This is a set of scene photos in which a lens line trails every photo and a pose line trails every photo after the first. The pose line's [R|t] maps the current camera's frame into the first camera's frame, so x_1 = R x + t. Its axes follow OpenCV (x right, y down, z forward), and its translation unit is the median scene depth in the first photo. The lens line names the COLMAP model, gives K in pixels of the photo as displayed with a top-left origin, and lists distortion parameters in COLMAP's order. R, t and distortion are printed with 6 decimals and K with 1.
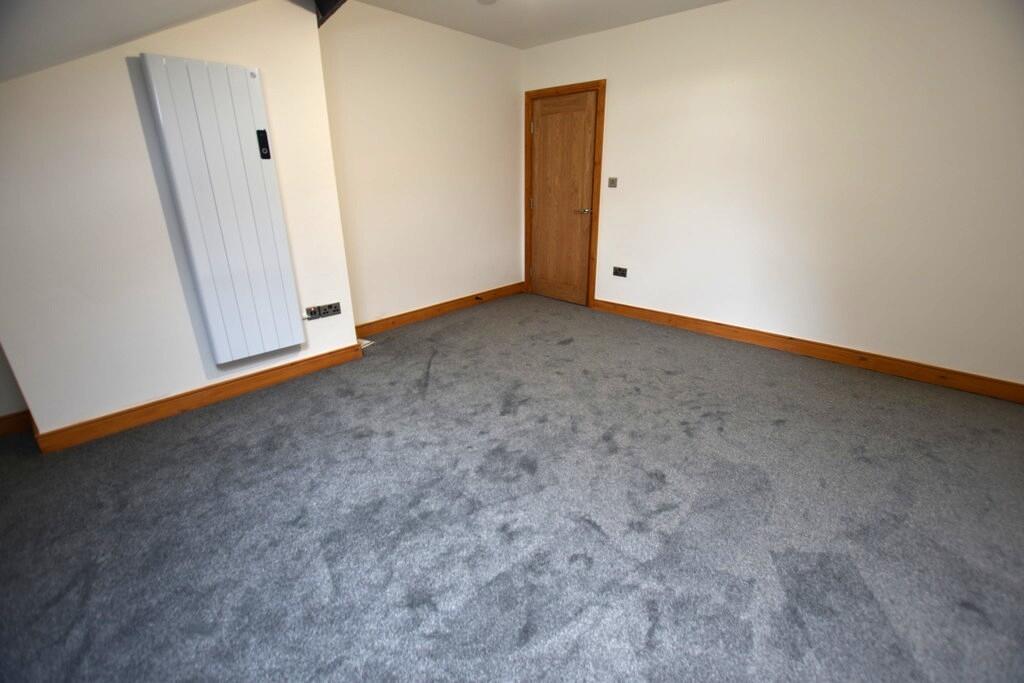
lens RADIAL K [[450.8, 0, 521.3], [0, 450.8, 345.2], [0, 0, 1]] dist [-0.037571, 0.007919]
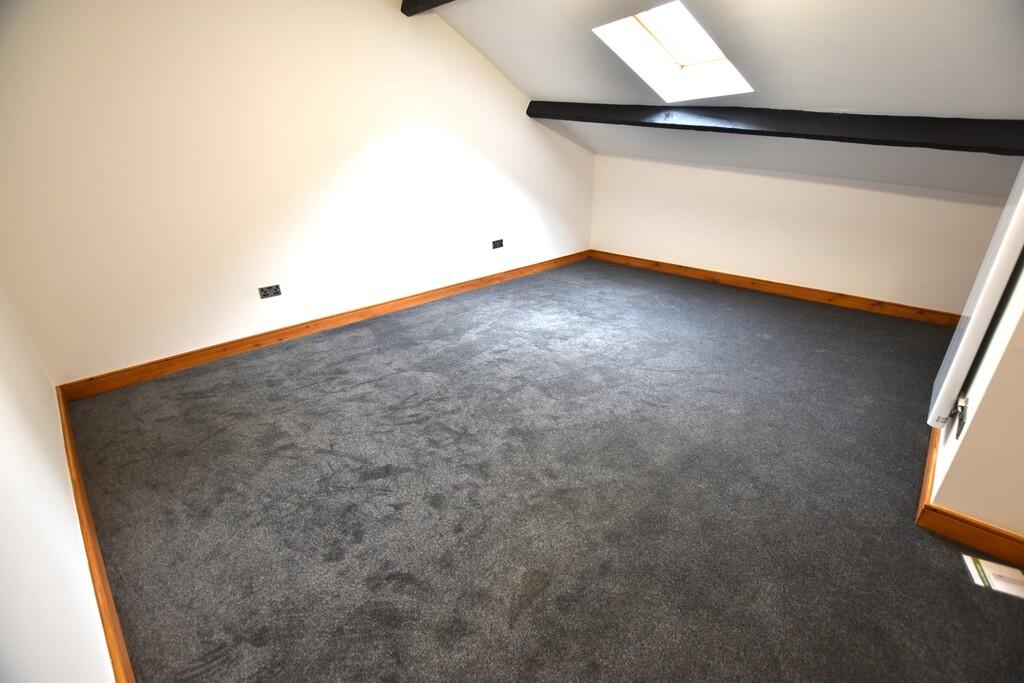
lens RADIAL K [[450.8, 0, 521.3], [0, 450.8, 345.2], [0, 0, 1]] dist [-0.037571, 0.007919]
pose [[-0.999685, 0.019968, 0.015220, 0.142135], [0.024895, 0.709654, 0.704111, -0.690779], [0.003259, 0.704268, -0.709927, 1.669827]]
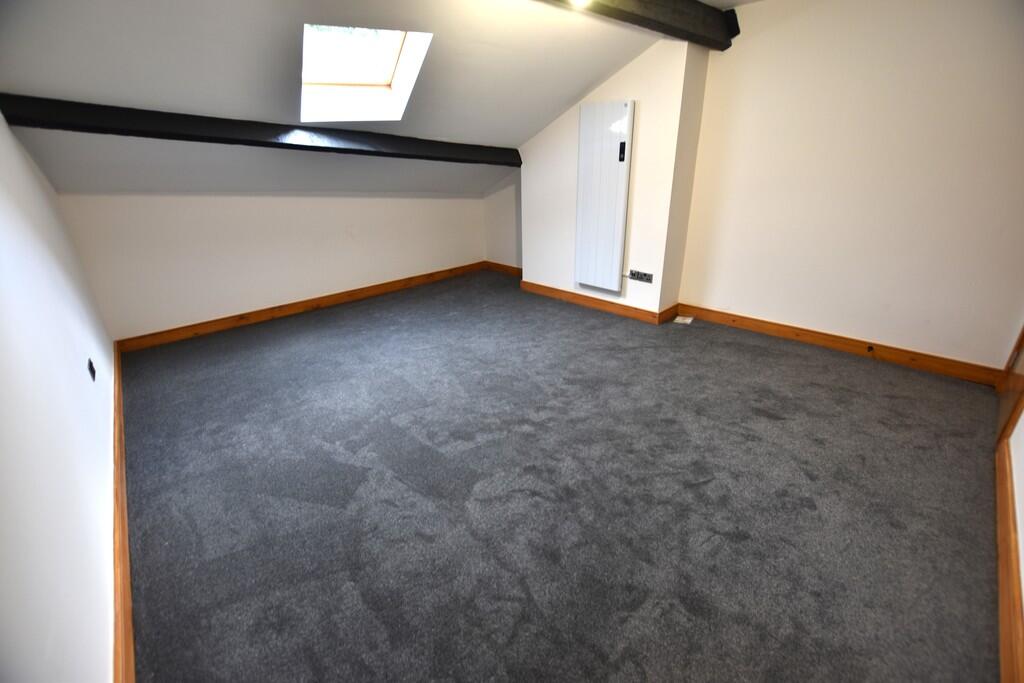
lens RADIAL K [[450.8, 0, 521.3], [0, 450.8, 345.2], [0, 0, 1]] dist [-0.037571, 0.007919]
pose [[-0.039126, 0.393193, -0.918623, 1.082988], [-0.334600, 0.861098, 0.382822, -0.364218], [0.941548, 0.322350, 0.097872, 0.762378]]
